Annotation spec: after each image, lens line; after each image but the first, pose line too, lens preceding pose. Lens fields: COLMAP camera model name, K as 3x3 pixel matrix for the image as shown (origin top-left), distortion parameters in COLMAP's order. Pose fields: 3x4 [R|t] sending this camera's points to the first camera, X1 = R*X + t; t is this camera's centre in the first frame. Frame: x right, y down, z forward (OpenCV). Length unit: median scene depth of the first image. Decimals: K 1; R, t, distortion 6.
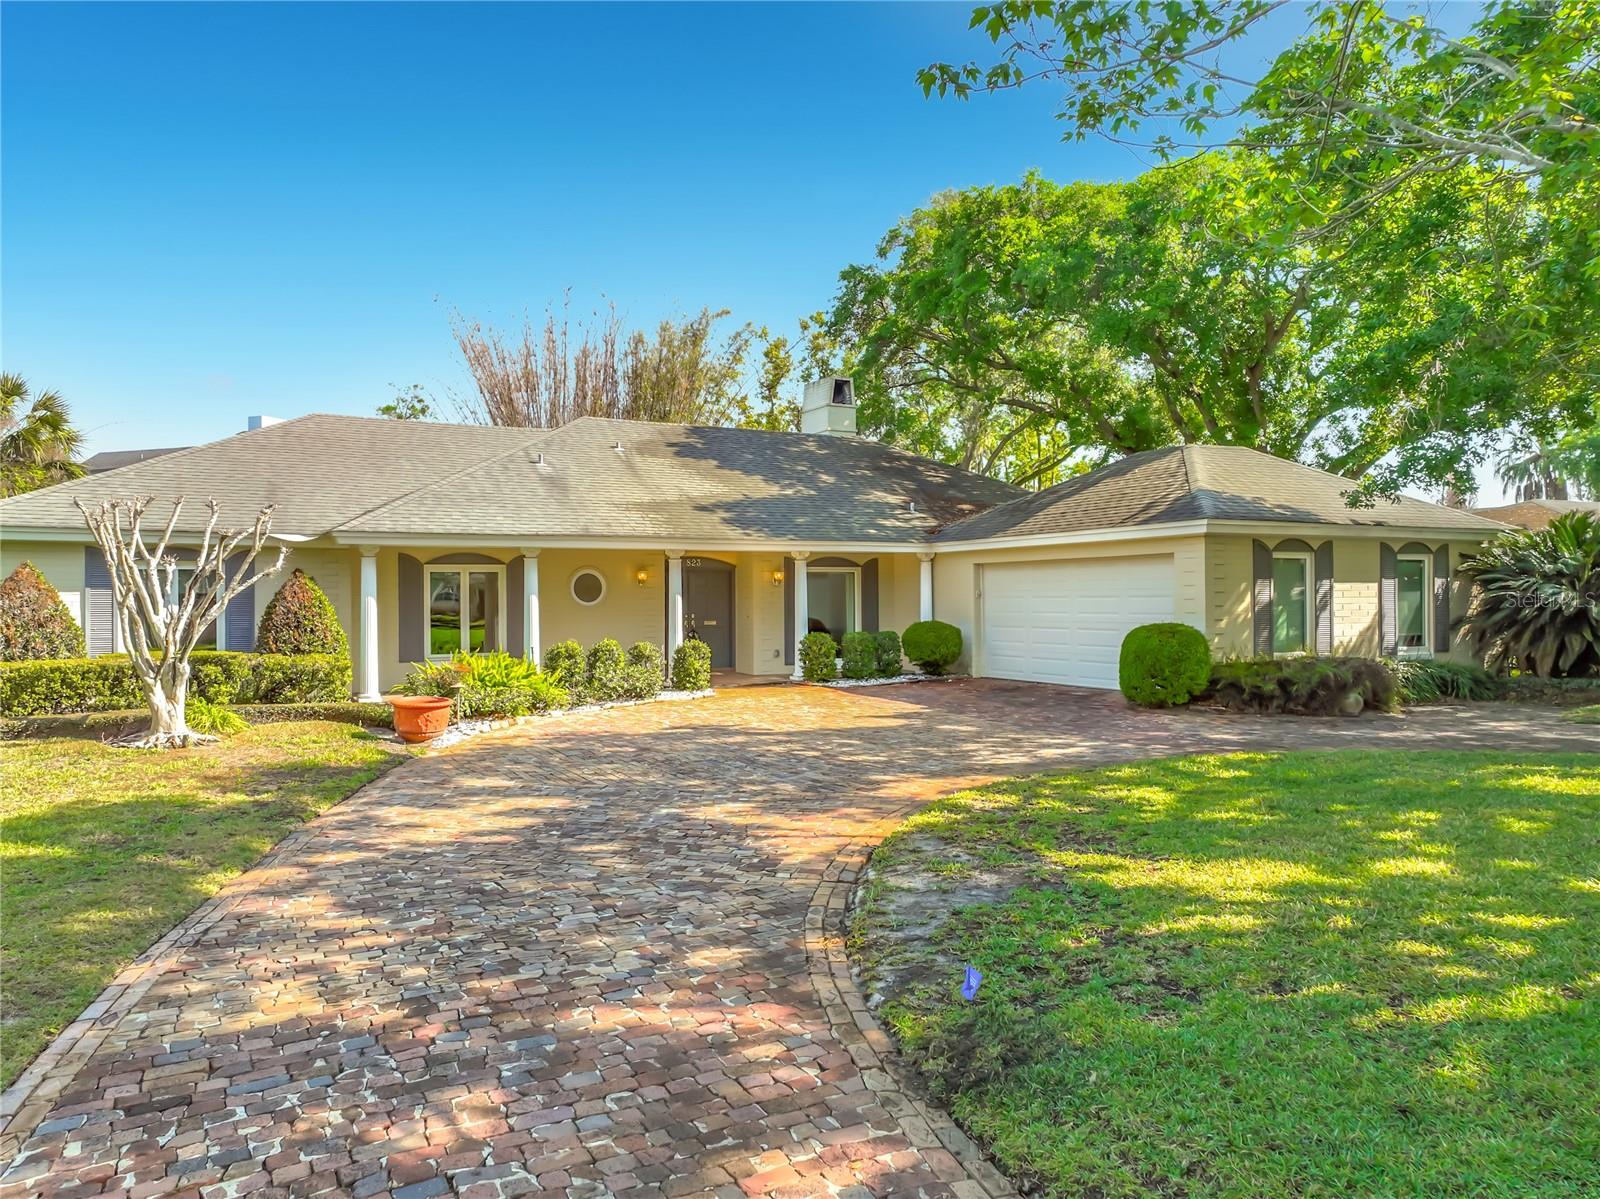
lens RADIAL K [[1189.8, 0, 808.6], [0, 1189.8, 593.5], [0, 0, 1]] dist [-0.009338, 0.037041]
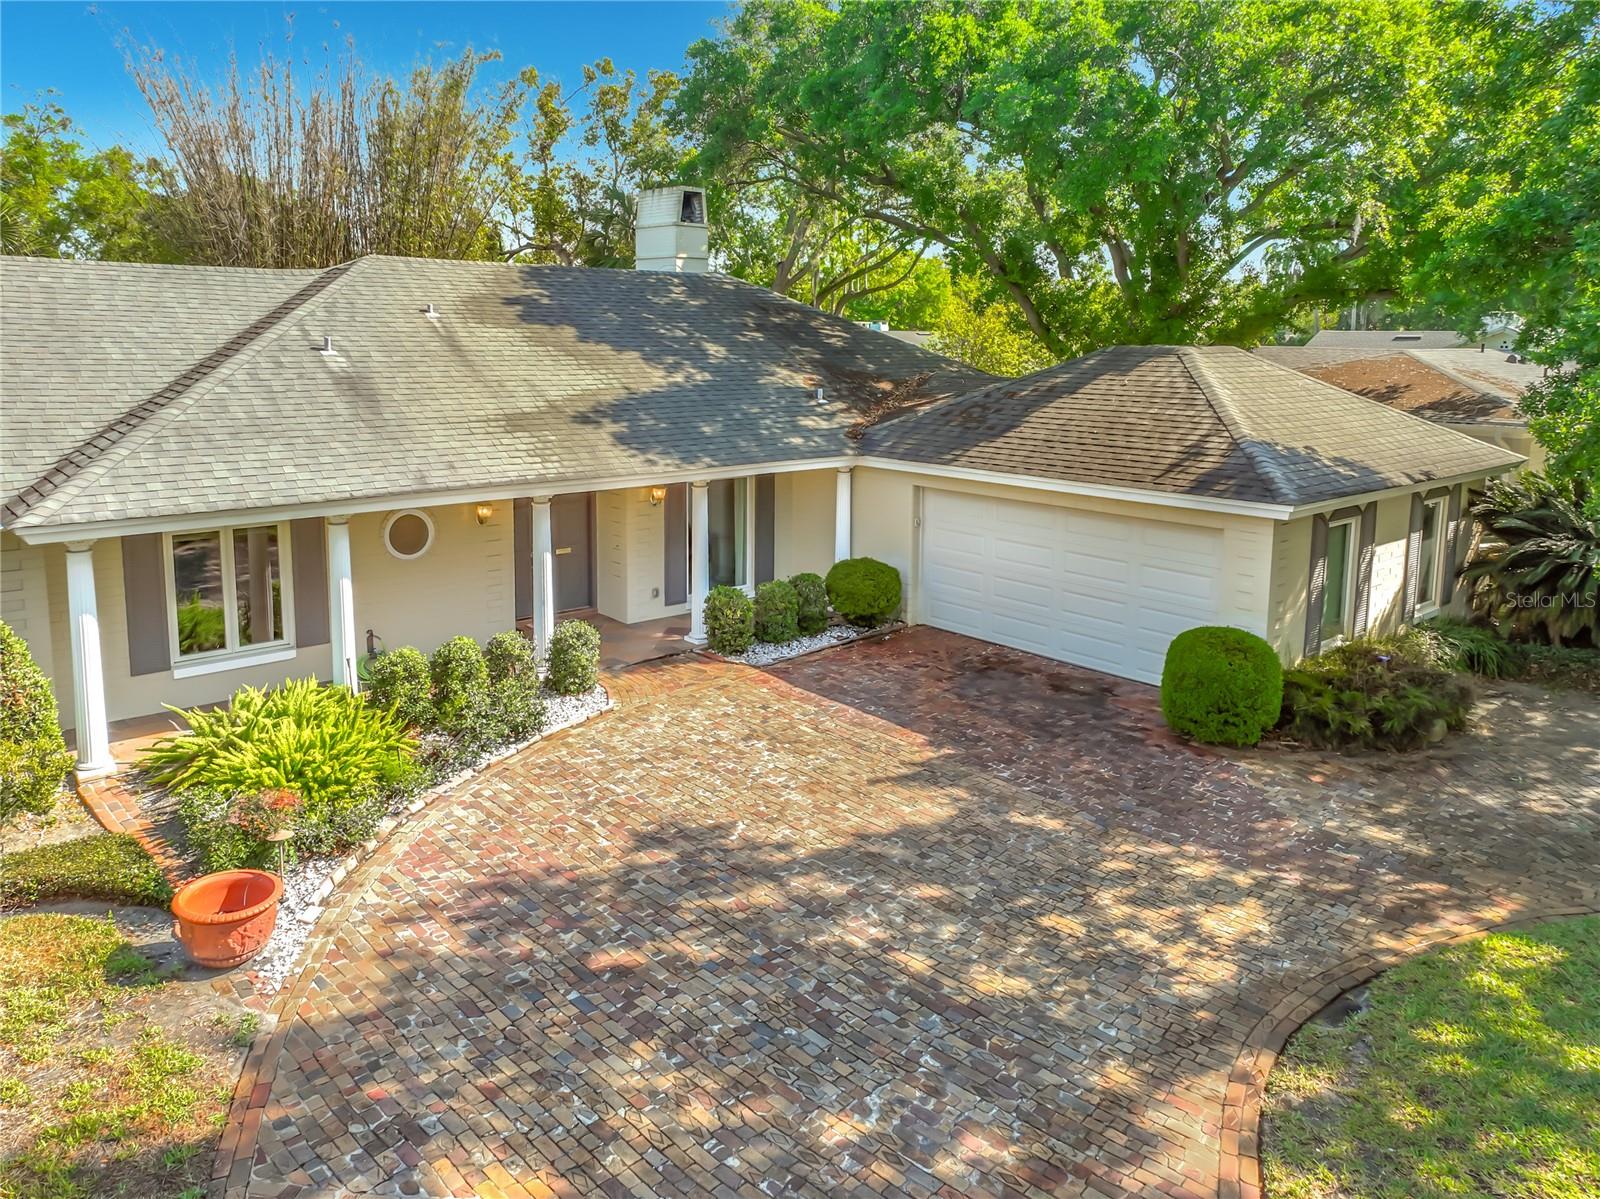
lens RADIAL K [[1189.8, 0, 820.4], [0, 1189.8, 524.9], [0, 0, 1]] dist [-0.009338, 0.037041]
pose [[0.970524, -0.021122, 0.240078, -0.134350], [-0.020801, 0.985094, 0.170757, -0.158094], [-0.240106, -0.170717, 0.955617, 0.296335]]
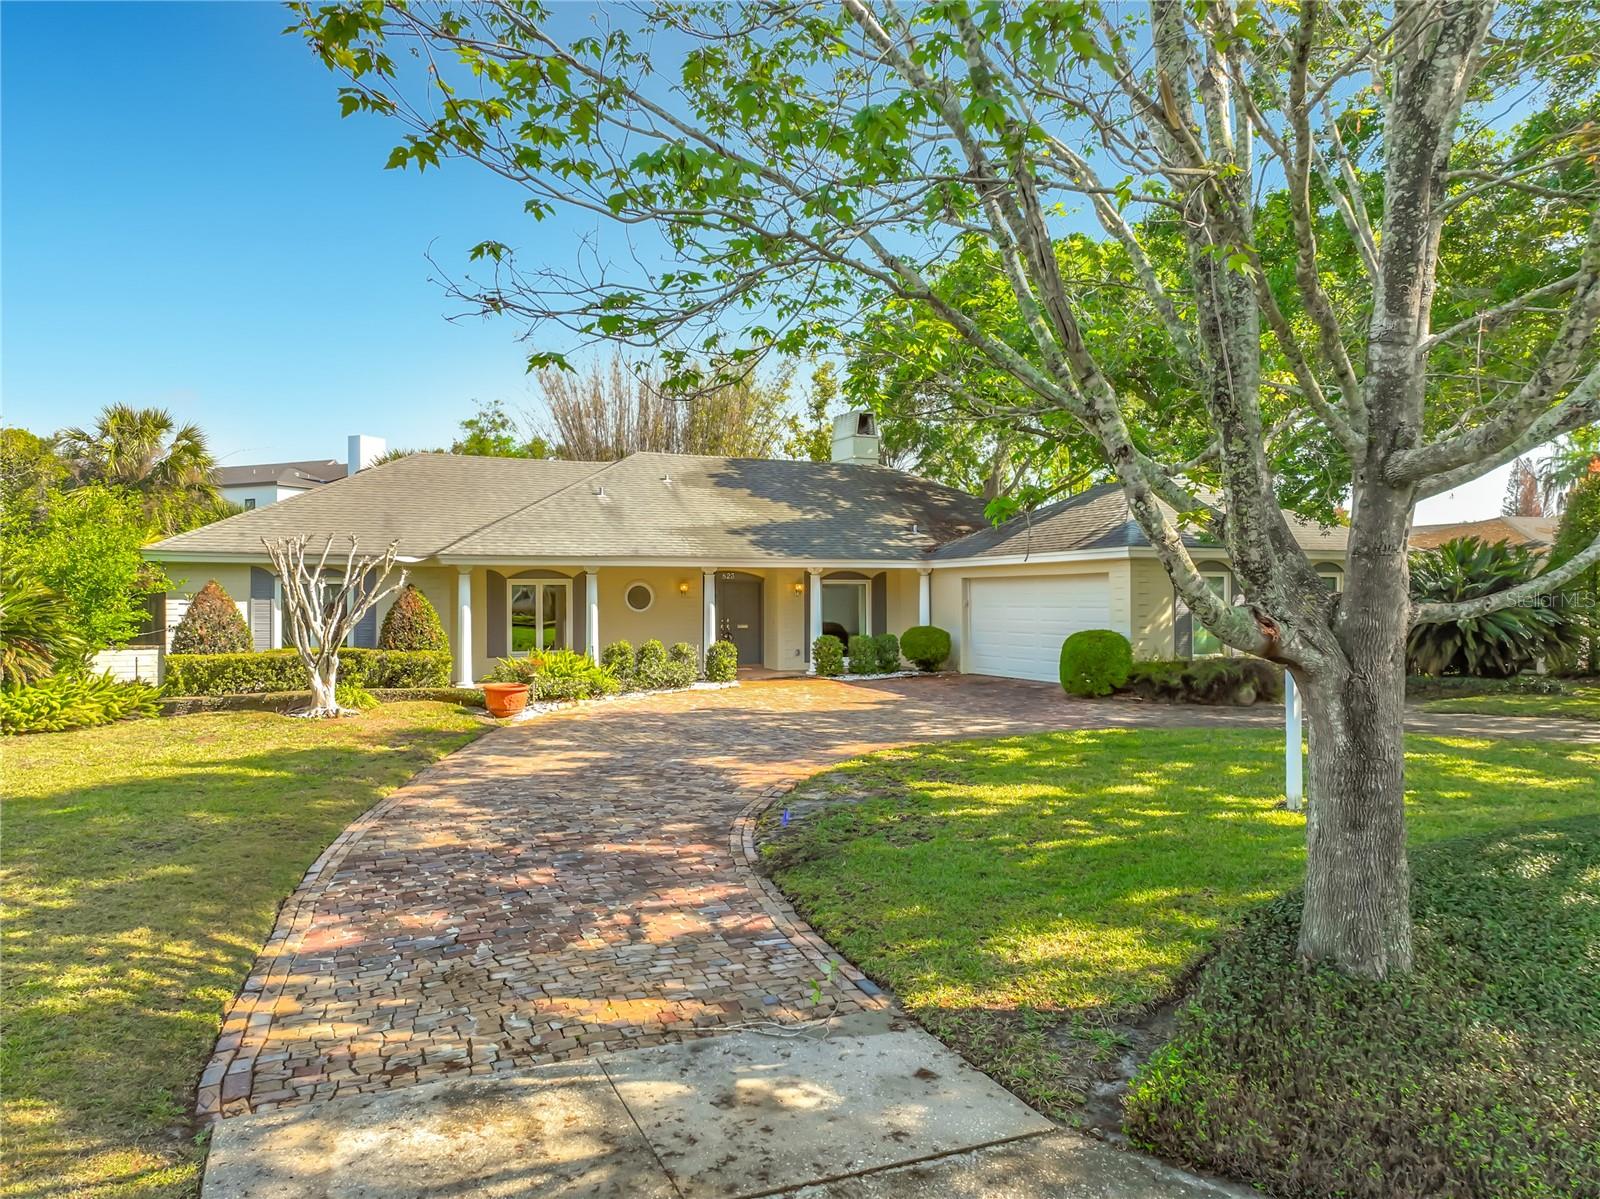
lens RADIAL K [[1189.8, 0, 807.6], [0, 1189.8, 601.9], [0, 0, 1]] dist [-0.009338, 0.037041]
pose [[0.998095, 0.003659, -0.061587, 0.069427], [-0.003224, 0.999969, 0.007167, -0.010886], [0.061611, -0.006955, 0.998076, -0.230951]]
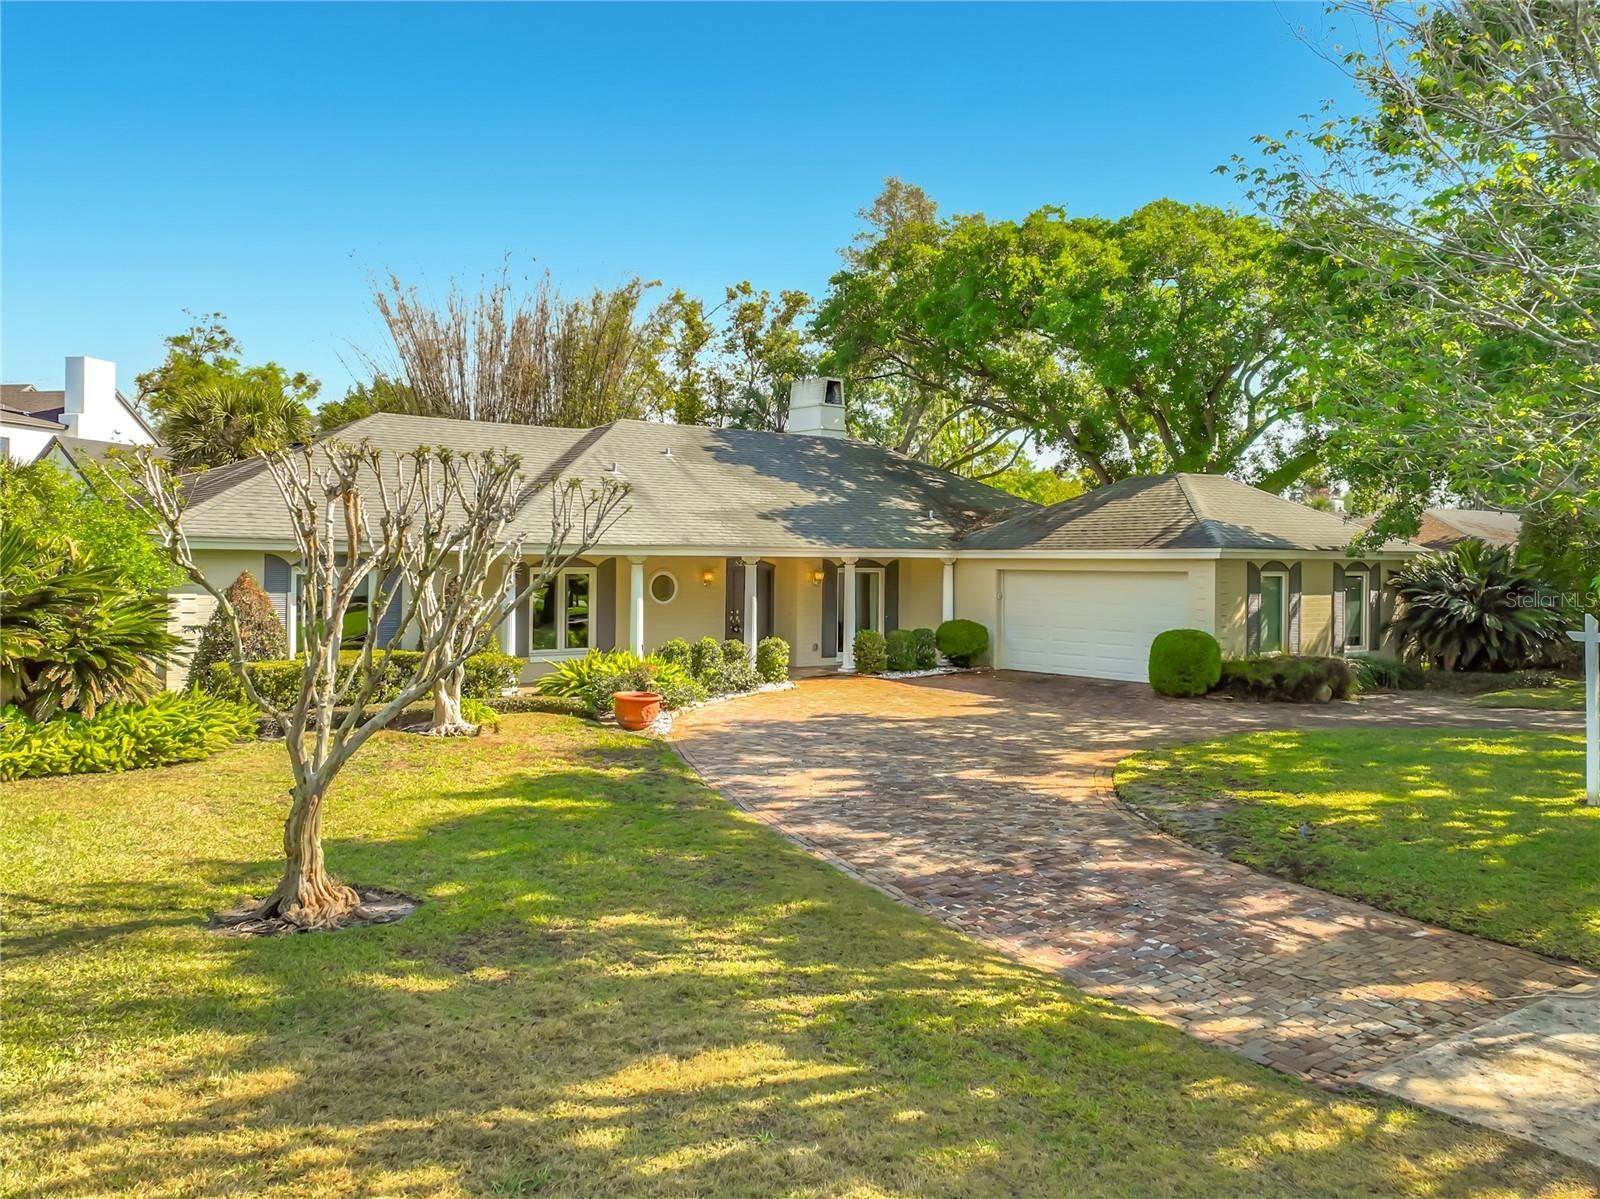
lens RADIAL K [[1400.8, 0, 882.9], [0, 1400.8, 550.3], [0, 0, 1]] dist [0.002162, -0.000650]
pose [[0.978463, 0.016730, 0.205741, -0.290289], [-0.016484, 0.999860, -0.002912, -0.044733], [-0.205761, -0.000543, 0.978602, -0.347142]]
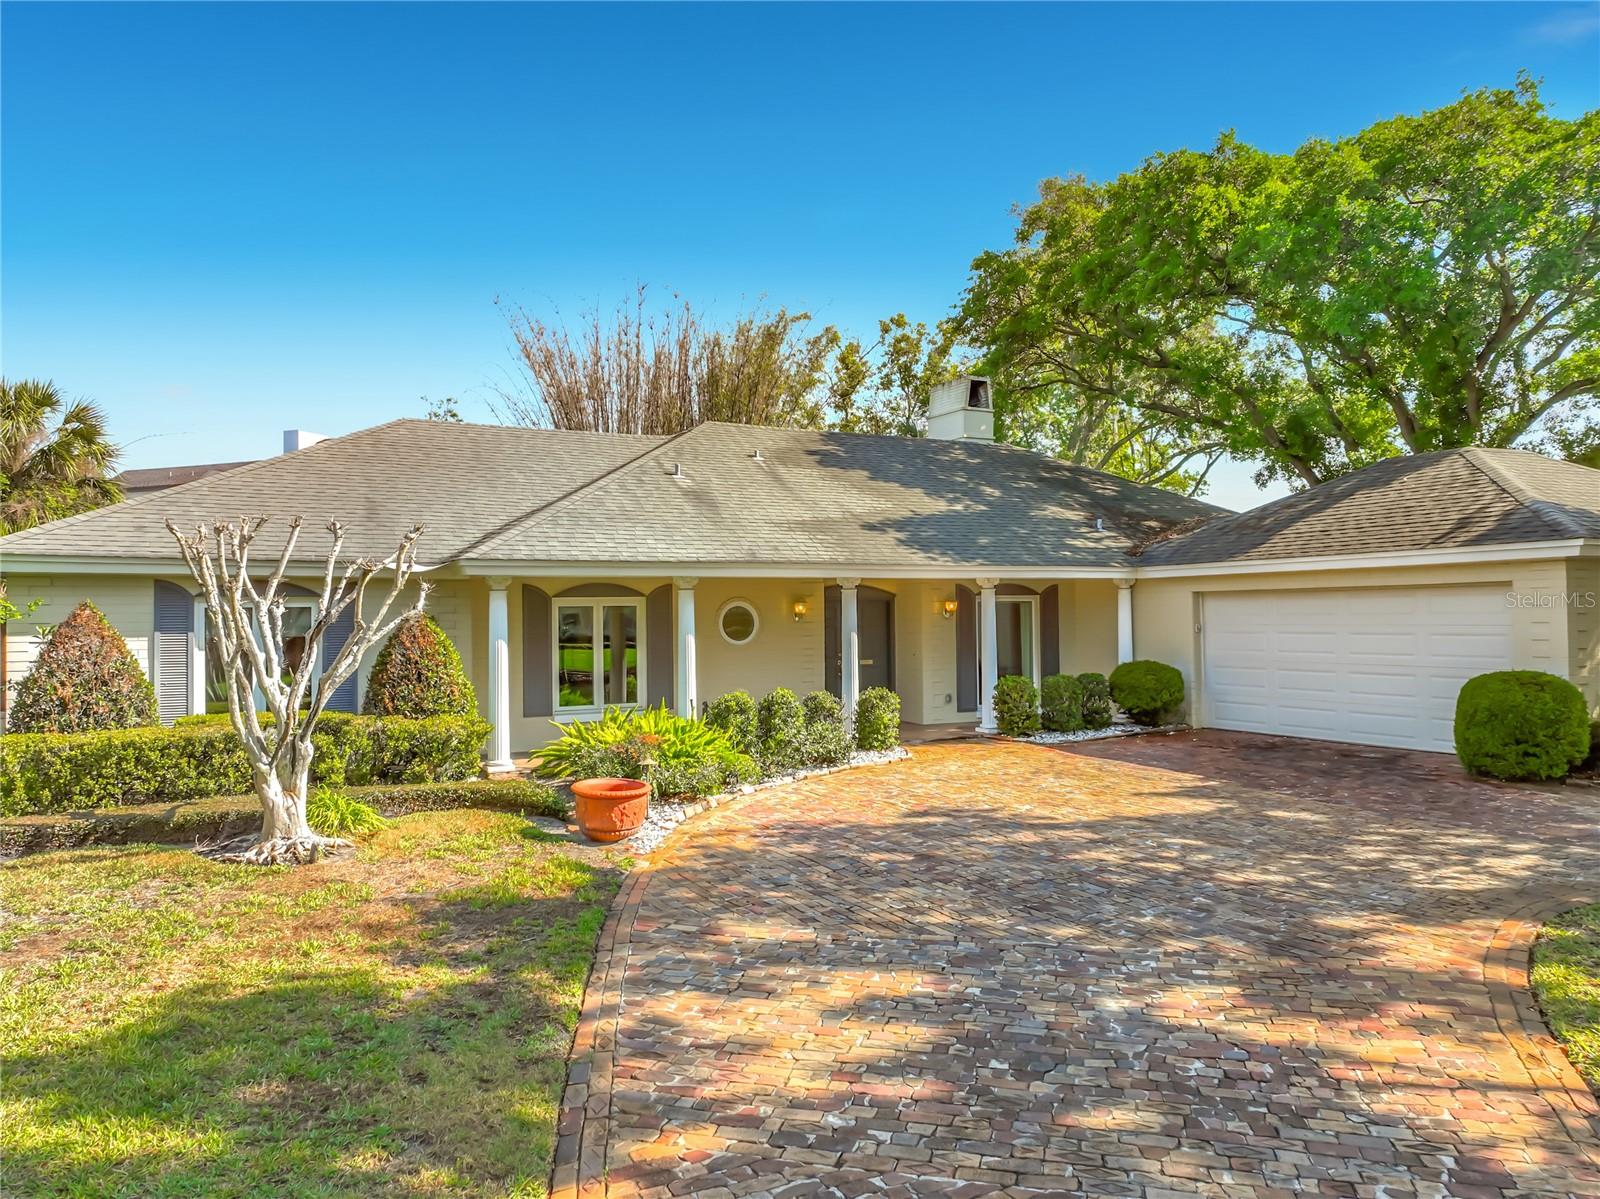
lens RADIAL K [[1189.8, 0, 803.7], [0, 1189.8, 595.4], [0, 0, 1]] dist [-0.009338, 0.037041]
pose [[0.999941, -0.004508, -0.009883, -0.150441], [0.004390, 0.999920, -0.011833, -0.016364], [0.009936, 0.011789, 0.999881, 0.189667]]
